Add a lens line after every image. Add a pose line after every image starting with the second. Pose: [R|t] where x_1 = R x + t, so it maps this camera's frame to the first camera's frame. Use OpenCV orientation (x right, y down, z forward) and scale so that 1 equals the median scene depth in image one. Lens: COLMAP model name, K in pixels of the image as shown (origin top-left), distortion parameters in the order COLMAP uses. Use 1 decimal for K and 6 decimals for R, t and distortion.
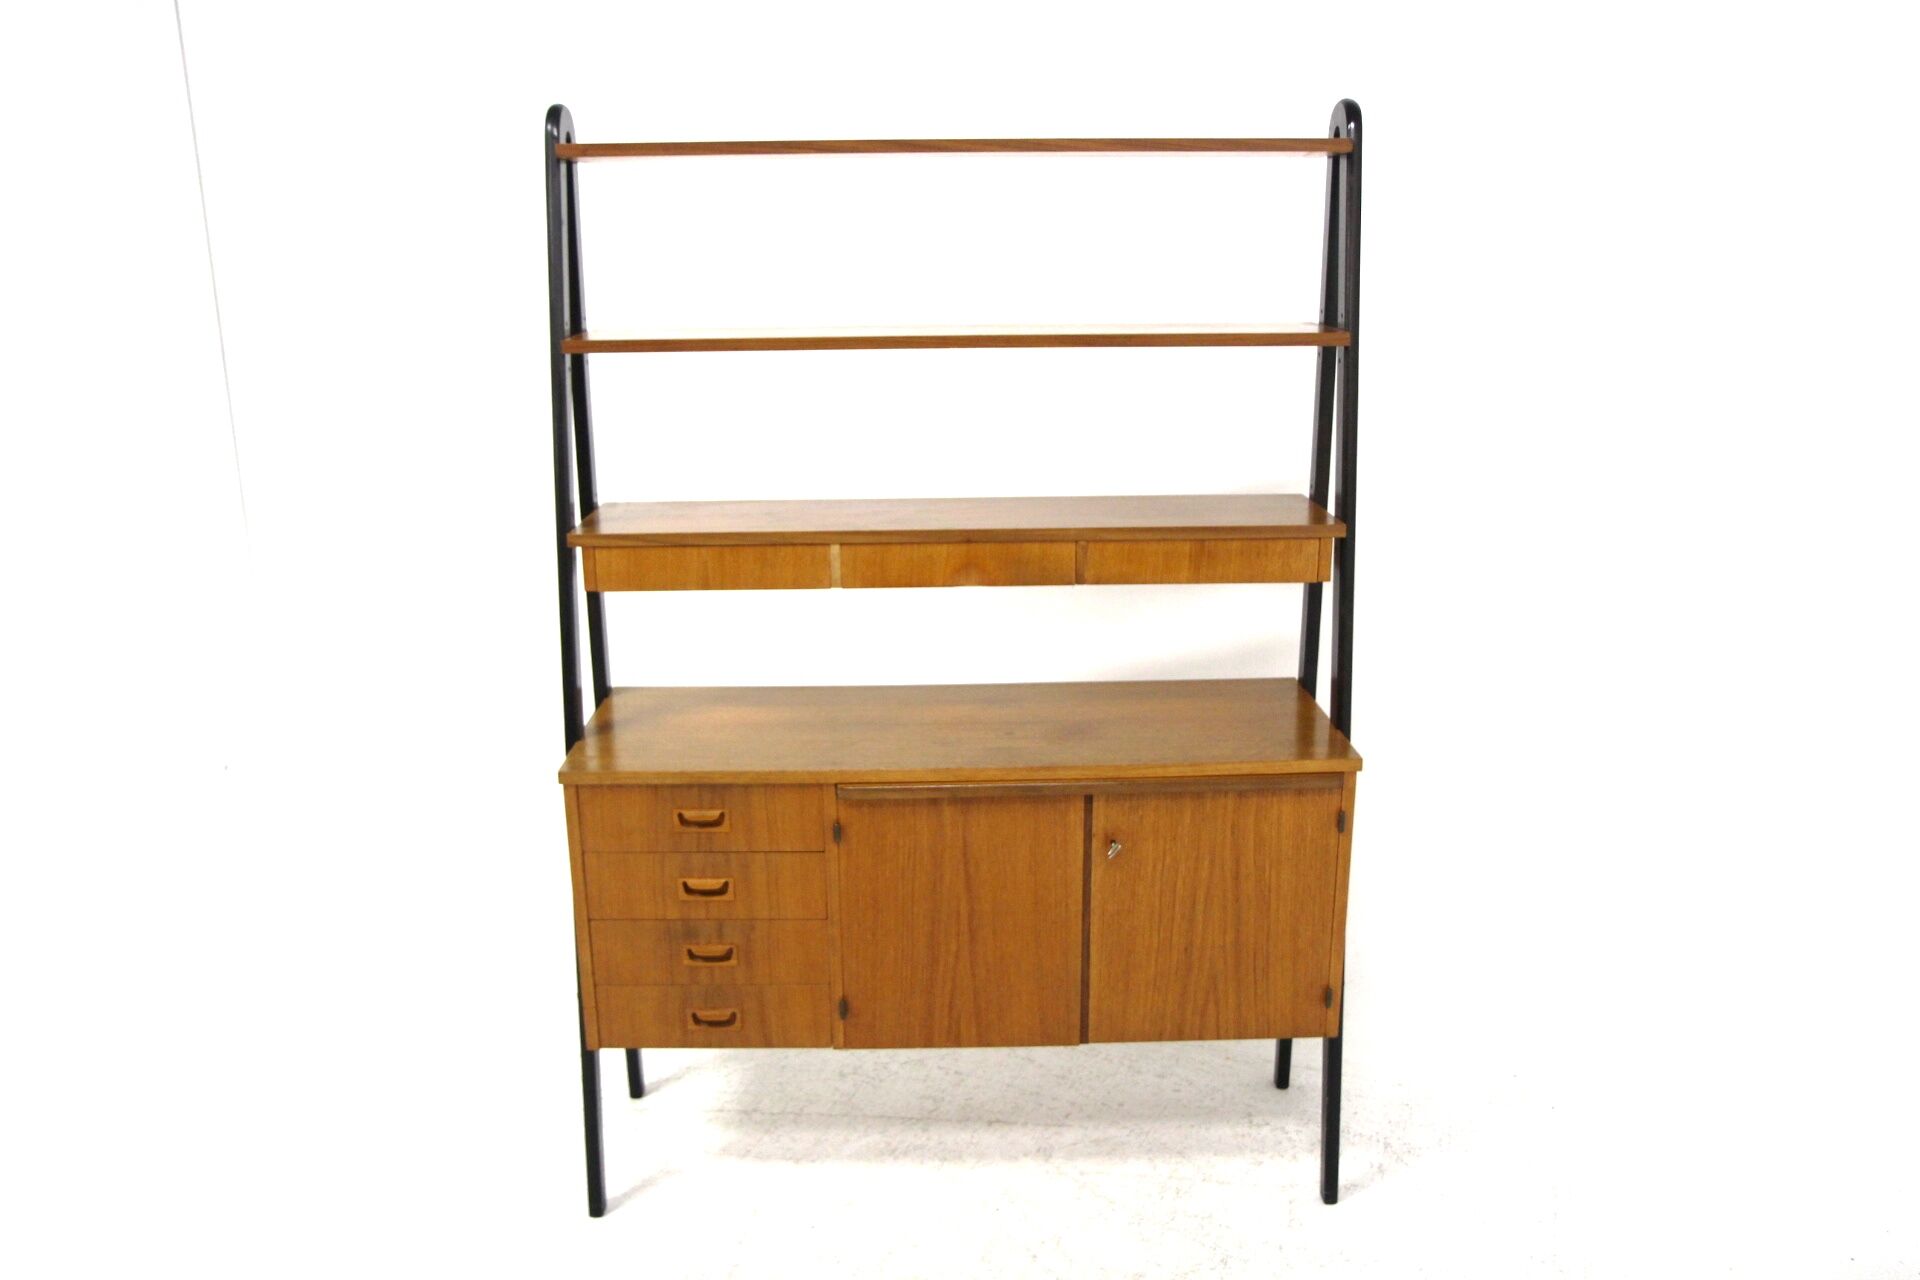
lens RADIAL K [[1505.8, 0, 947.8], [0, 1505.8, 638.5], [0, 0, 1]] dist [-0.085825, 0.011576]
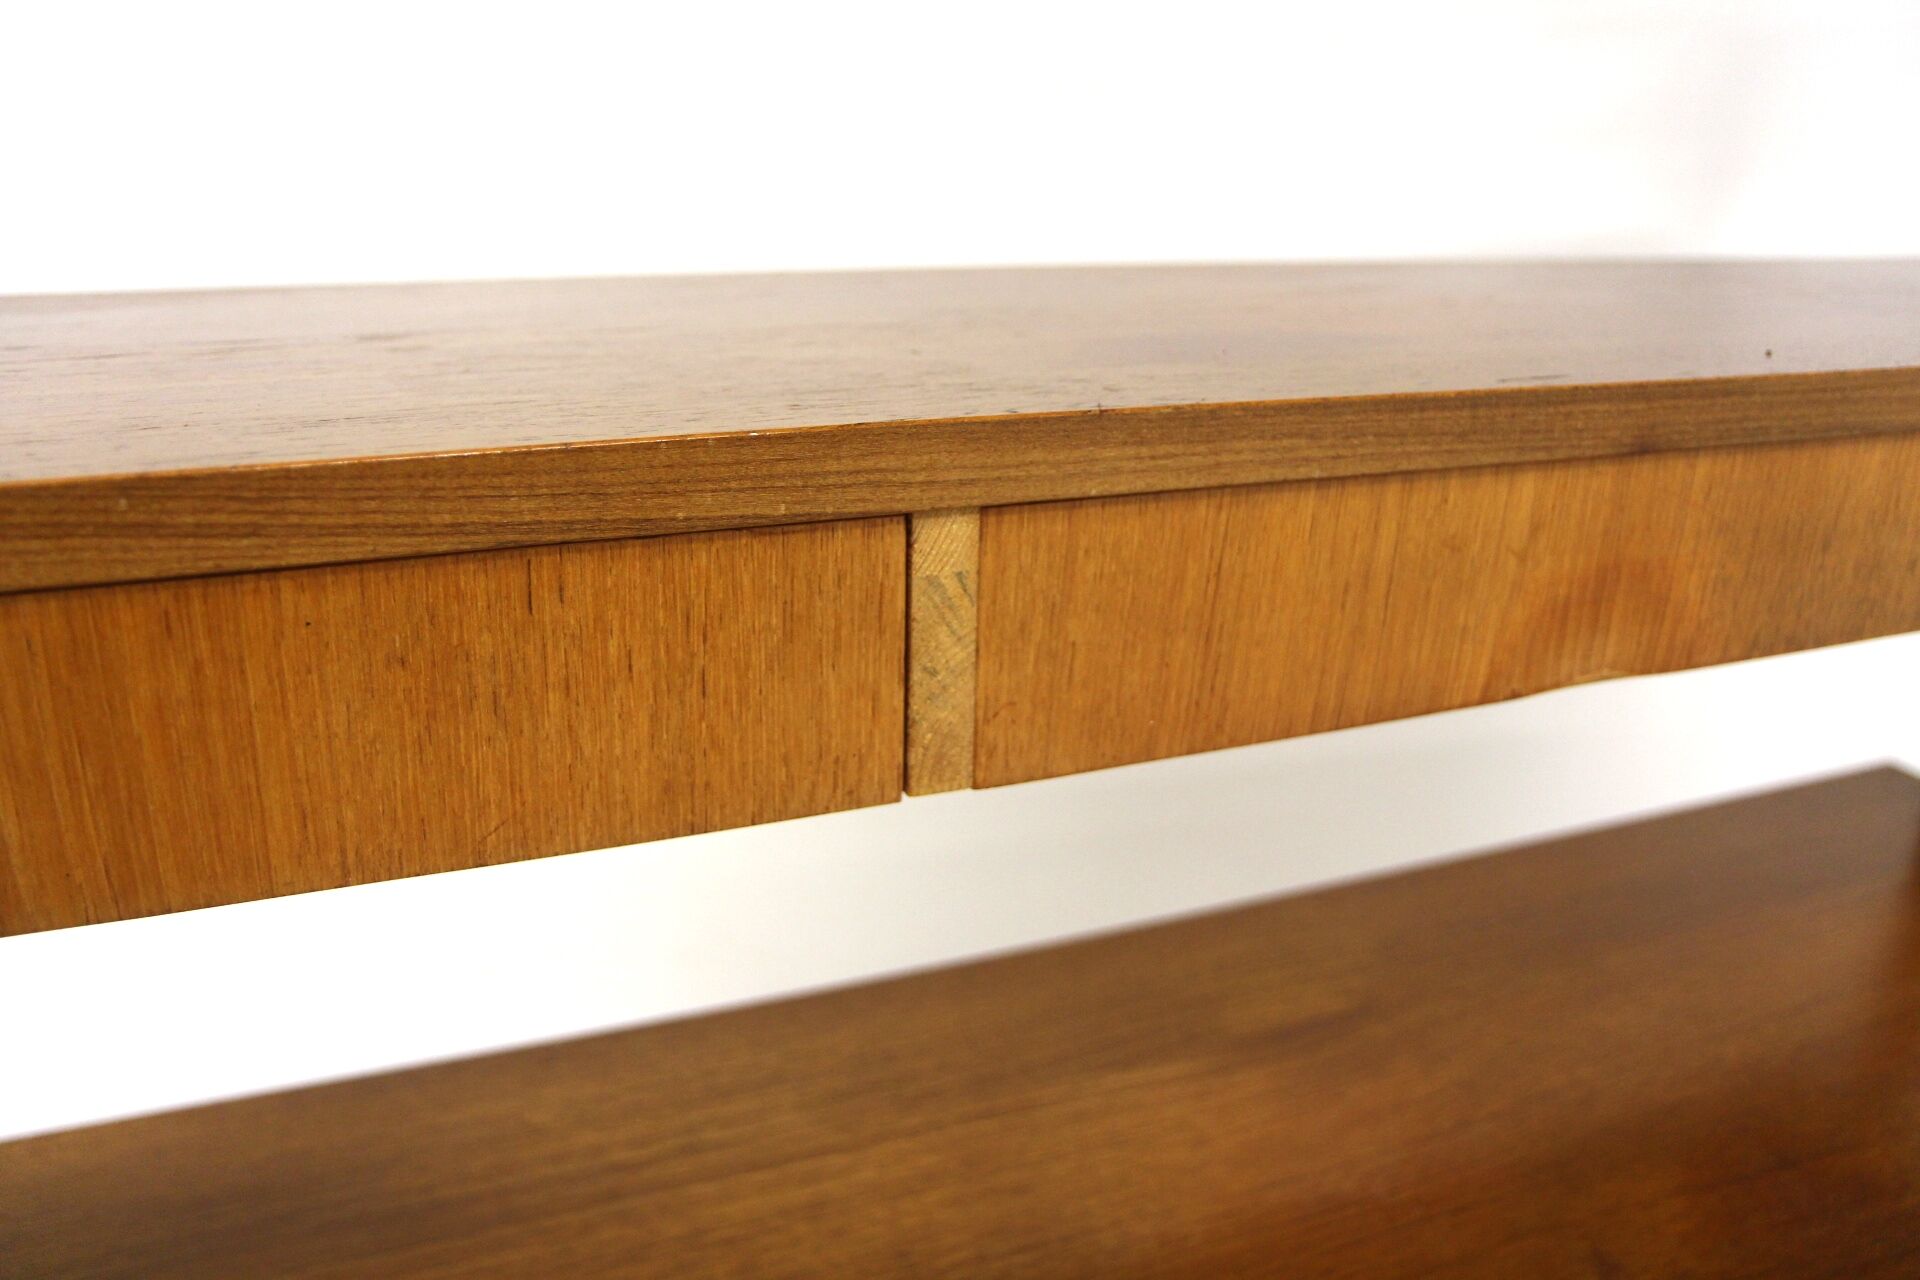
lens RADIAL K [[1505.8, 0, 961.3], [0, 1505.8, 651.4], [0, 0, 1]] dist [-0.085825, 0.011576]
pose [[0.929422, -0.099356, 0.355392, -0.125514], [0.060719, 0.991121, 0.118293, -0.065887], [-0.363989, -0.088365, 0.927202, 0.858287]]
